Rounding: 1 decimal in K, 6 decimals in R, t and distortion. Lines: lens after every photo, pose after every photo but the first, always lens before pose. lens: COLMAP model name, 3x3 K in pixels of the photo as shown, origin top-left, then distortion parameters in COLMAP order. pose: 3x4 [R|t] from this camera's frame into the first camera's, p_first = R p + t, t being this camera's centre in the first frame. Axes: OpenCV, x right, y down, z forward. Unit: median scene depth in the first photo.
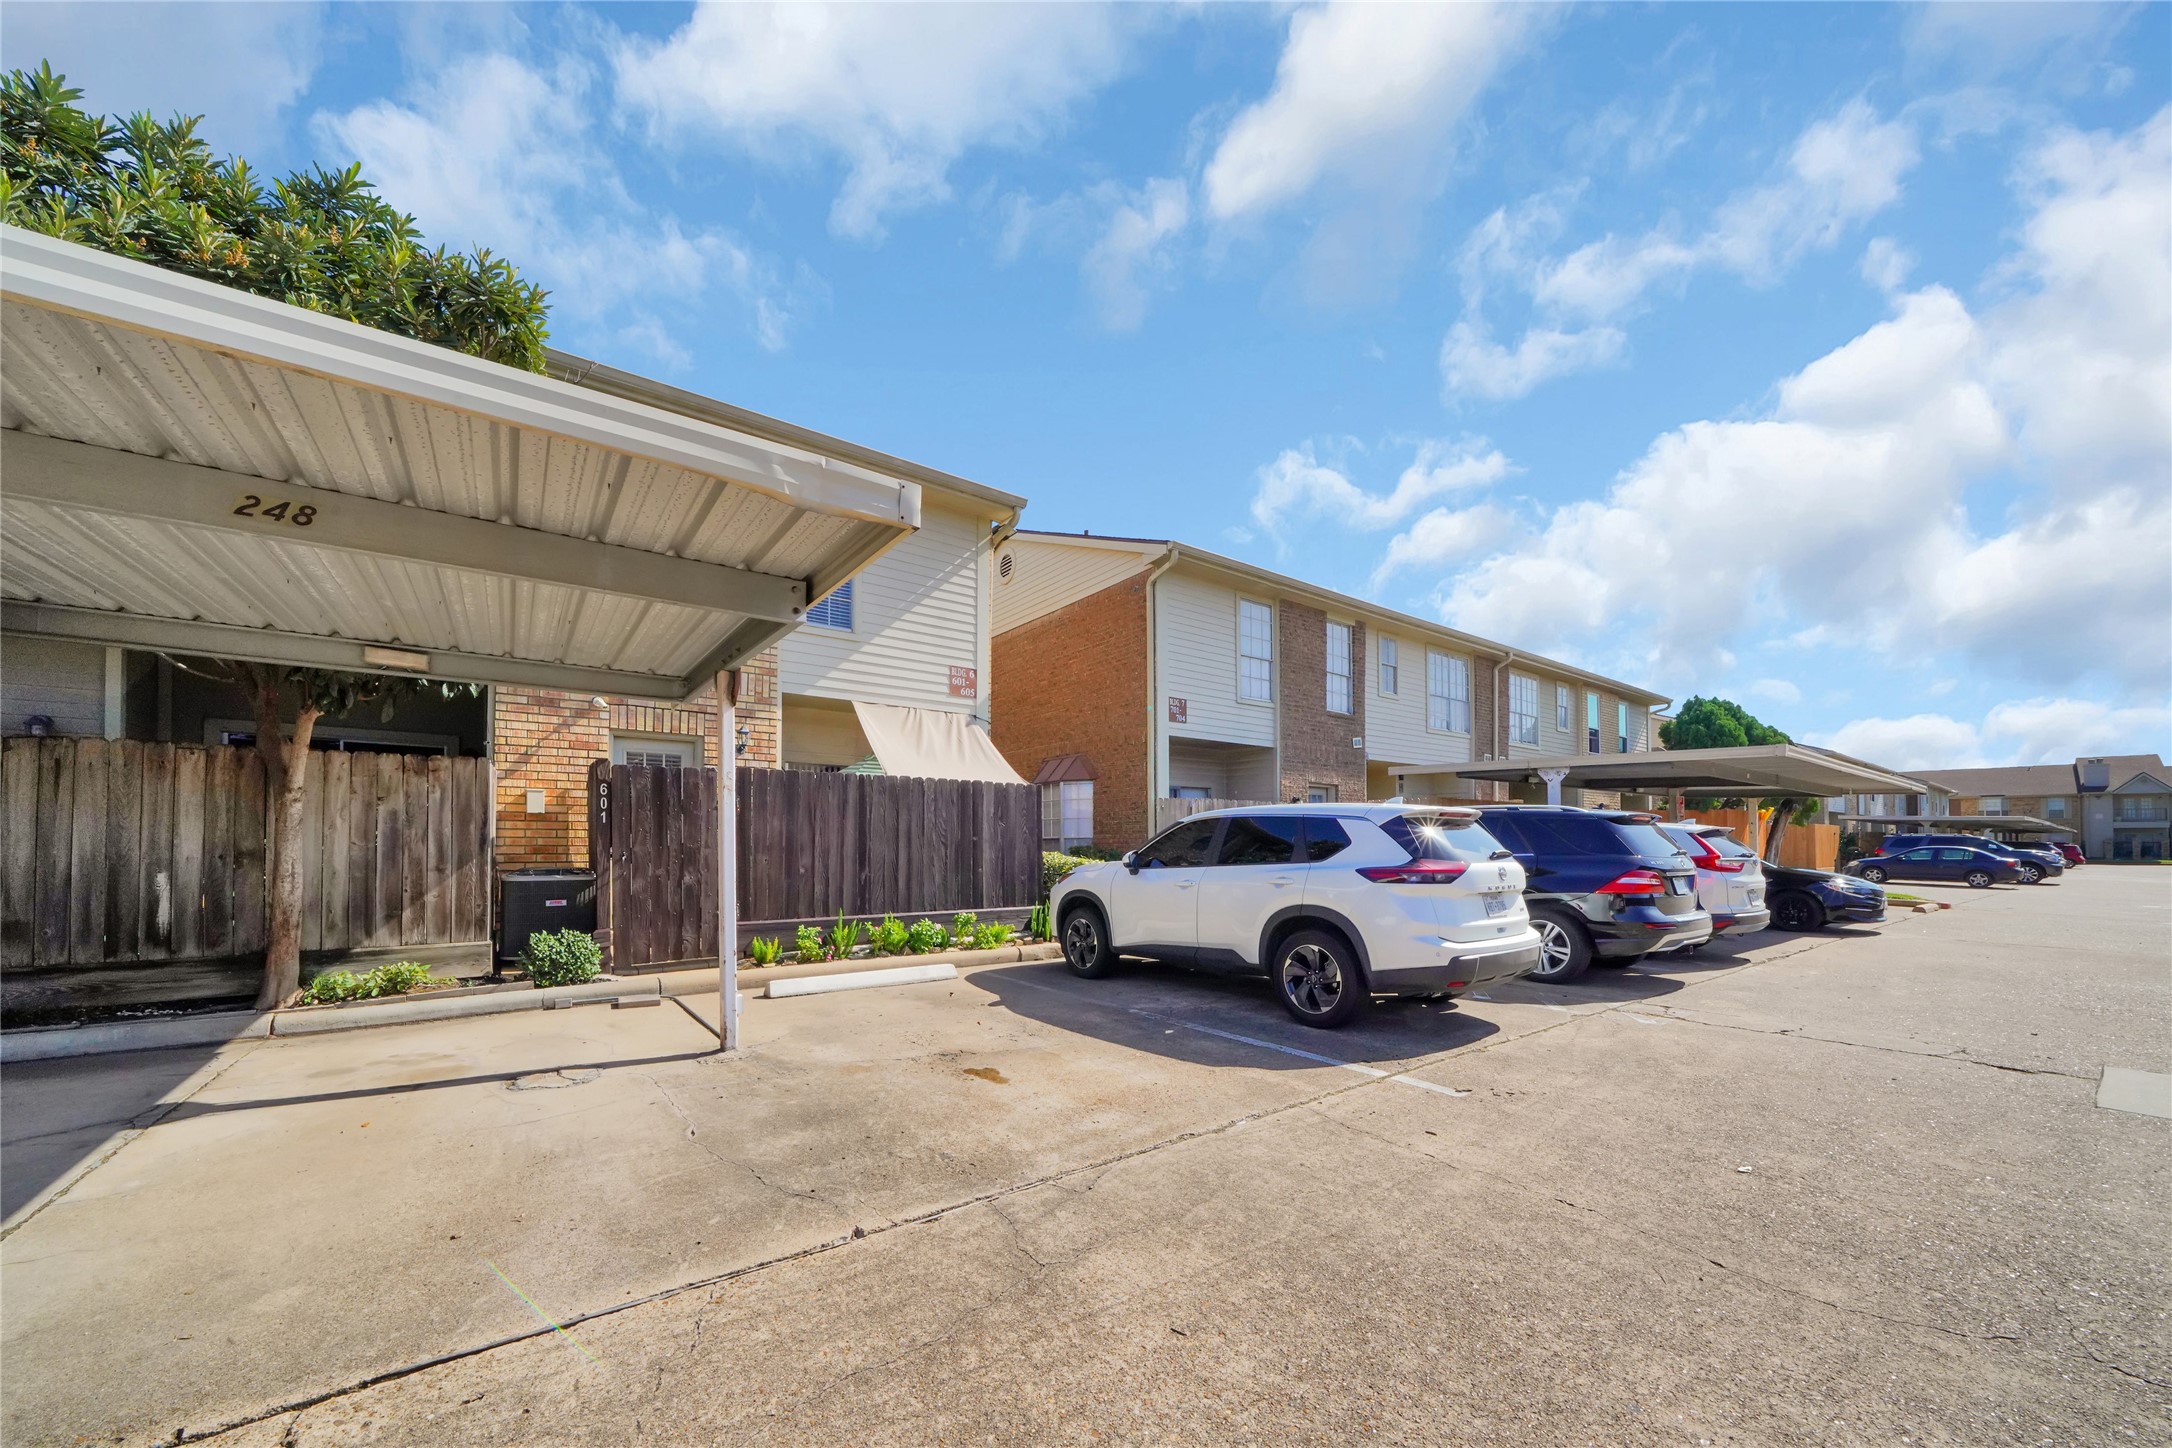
lens RADIAL K [[775.4, 0, 1082.7], [0, 775.4, 824.4], [0, 0, 1]] dist [-0.000806, 0.000037]
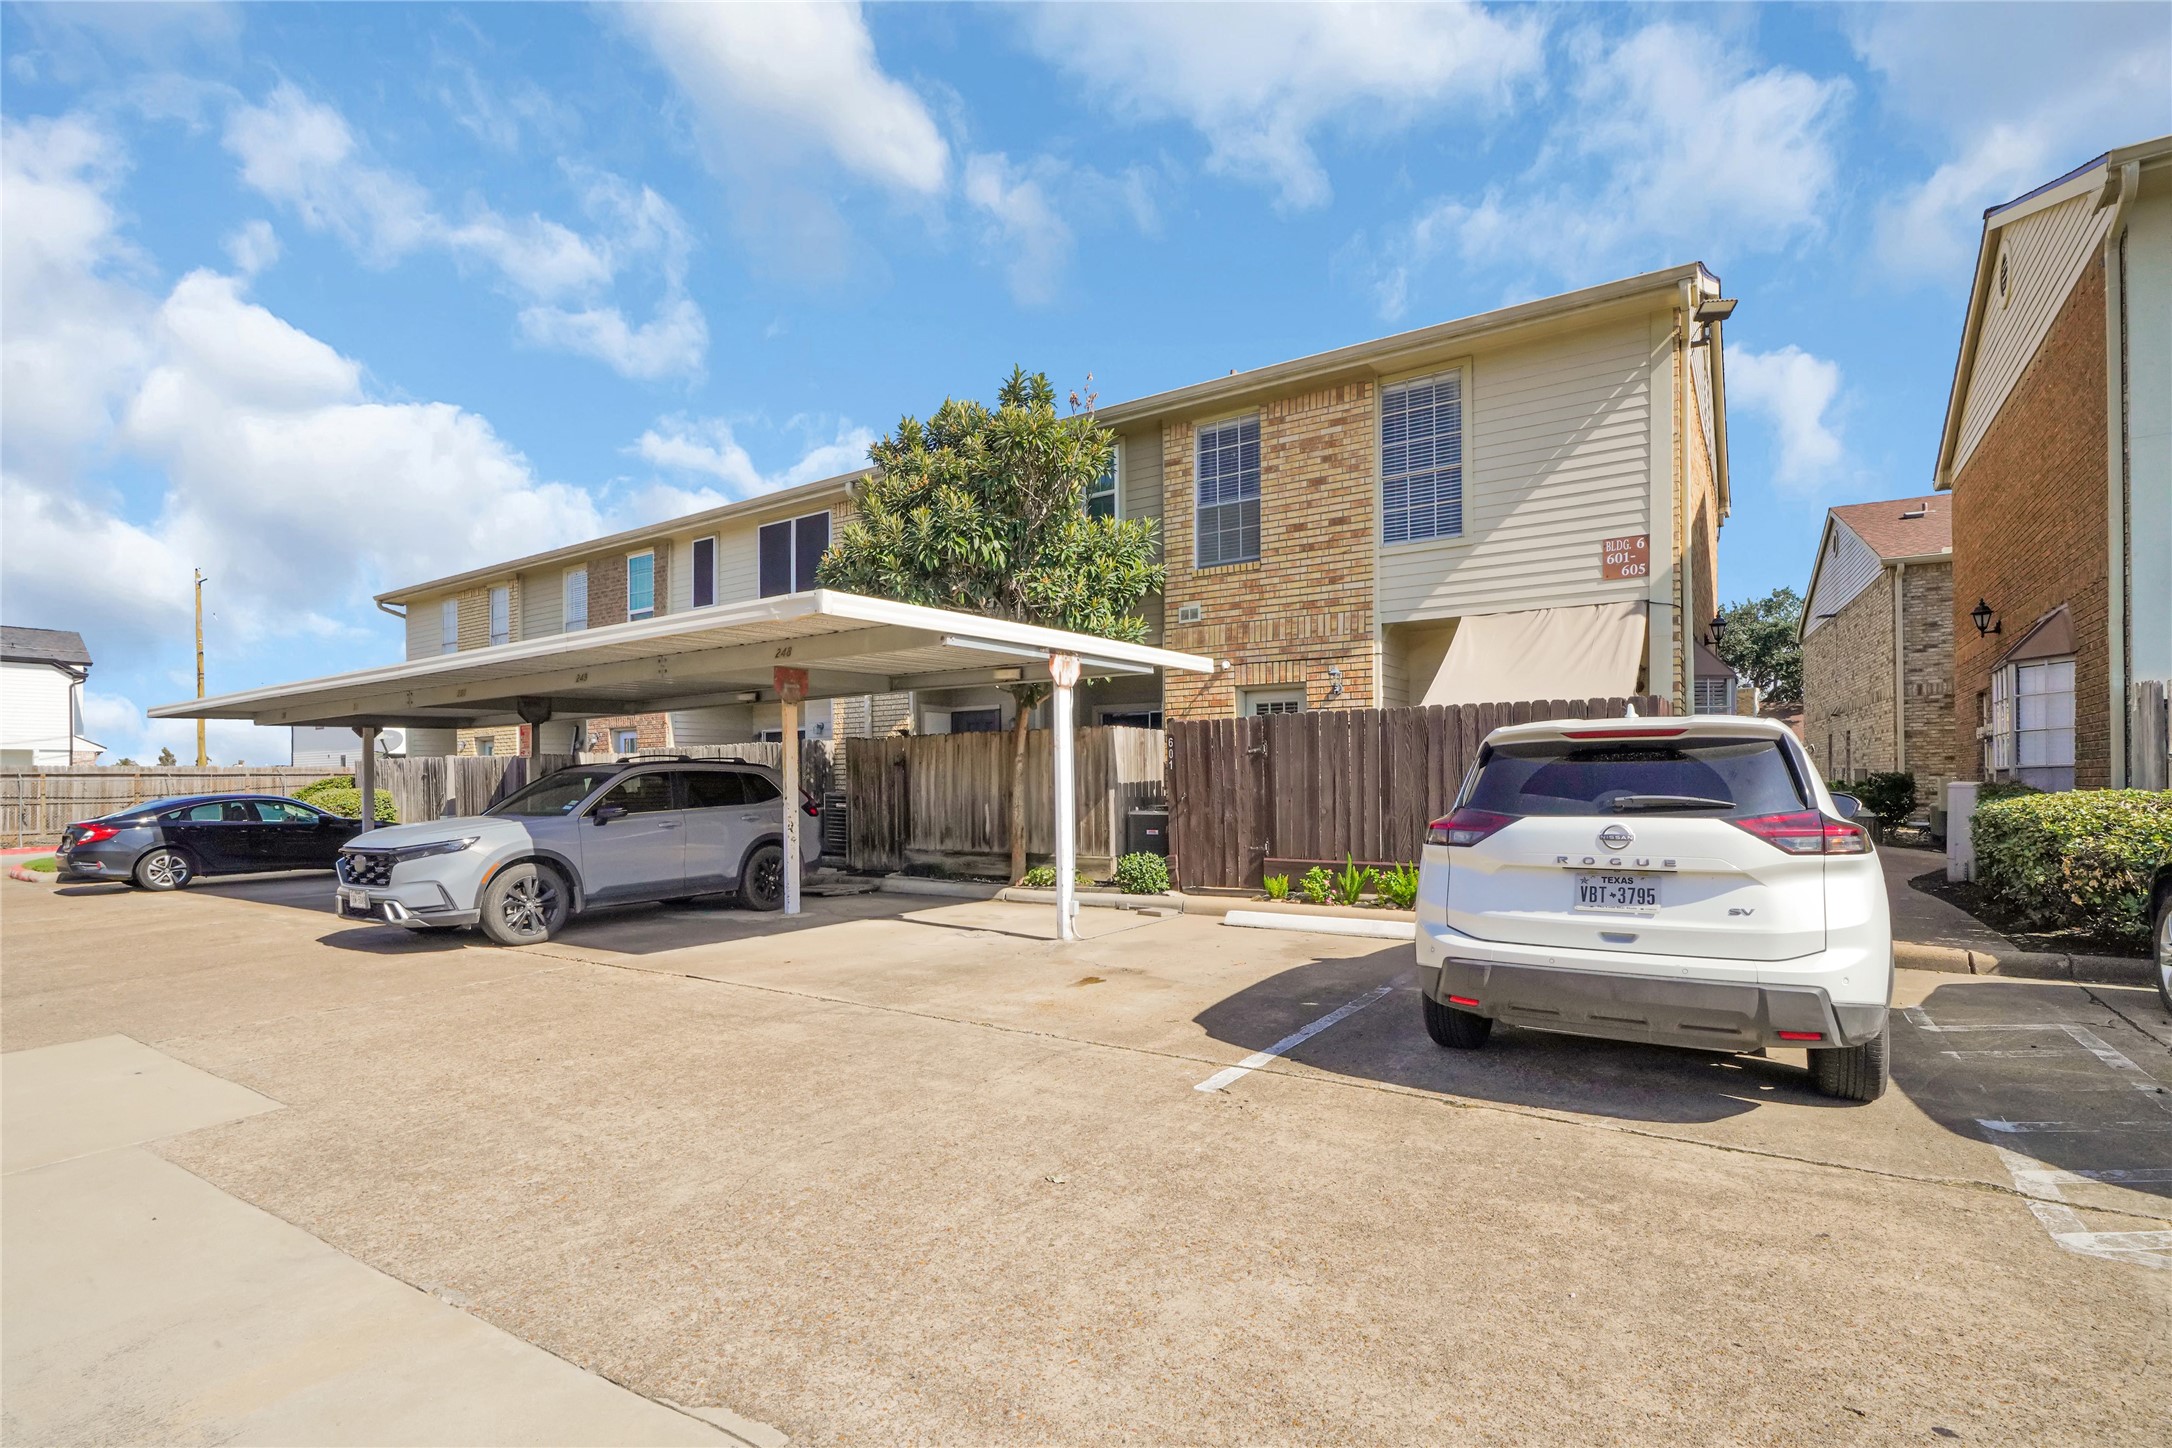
lens RADIAL K [[1035.5, 0, 1093.3], [0, 1035.5, 782.5], [0, 0, 1]] dist [-0.002465, -0.001091]
pose [[0.342536, -0.006140, -0.939485, 1.026934], [0.033976, 0.999405, 0.005856, 0.005121], [0.938890, -0.033926, 0.342541, 0.353475]]
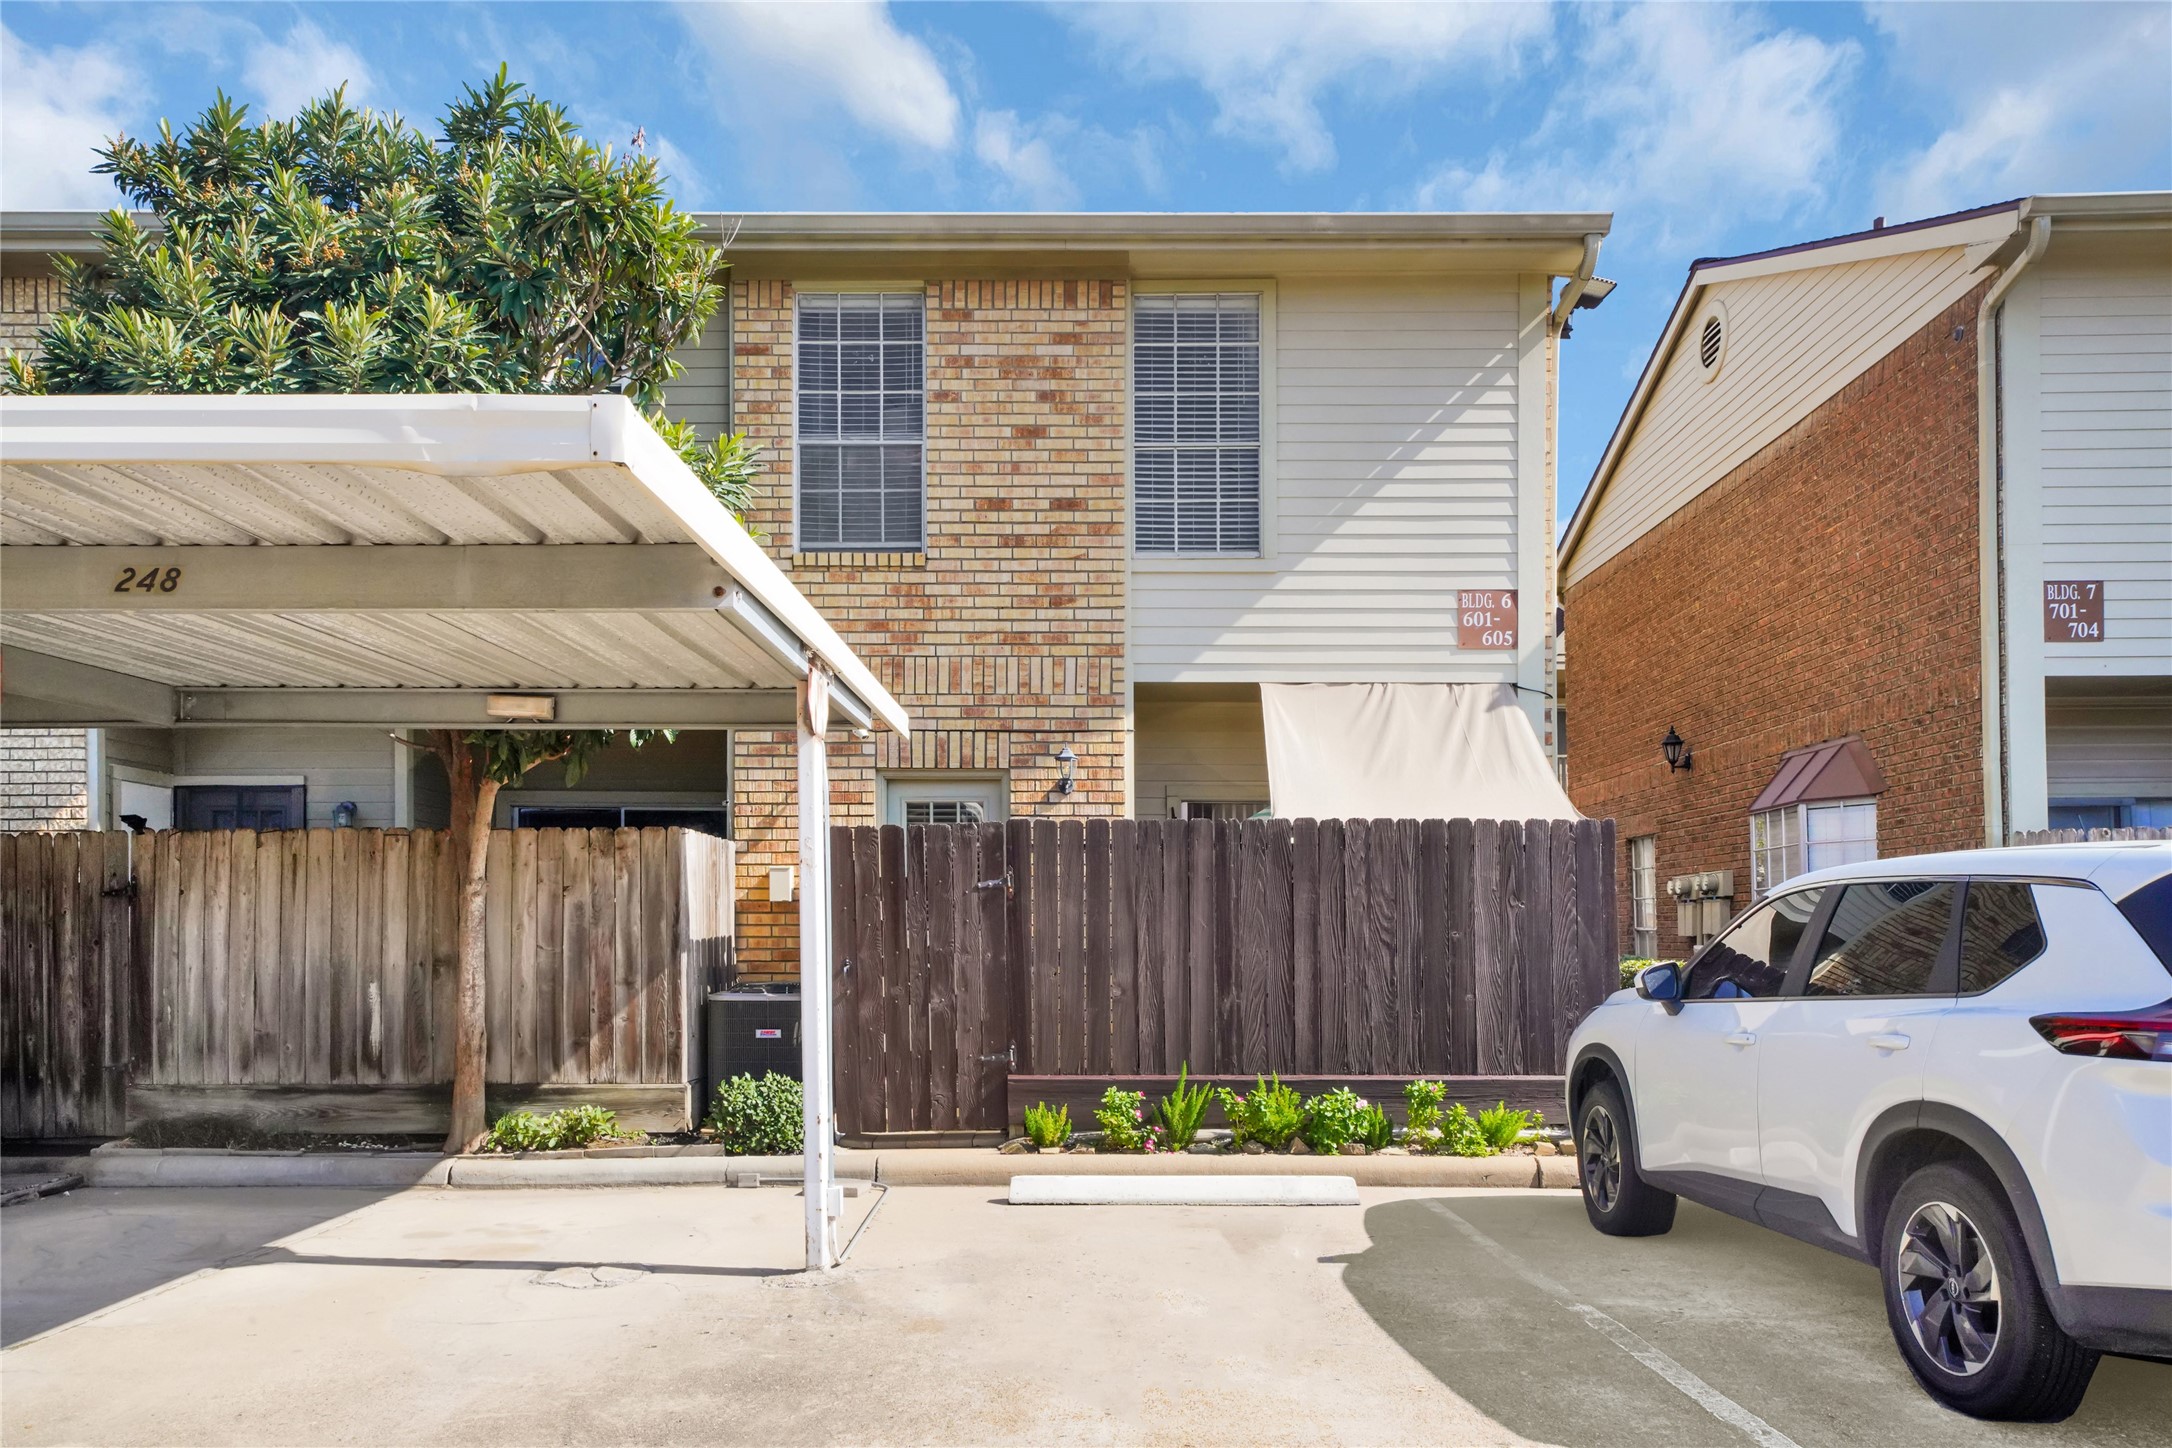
lens RADIAL K [[1522.9, 0, 1076.2], [0, 1522.9, 911.3], [0, 0, 1]] dist [0.020162, 0.003907]
pose [[0.804798, -0.014138, -0.593381, 0.377232], [0.018362, 0.999831, 0.001081, -0.003130], [0.593265, -0.011766, 0.804921, 0.091514]]
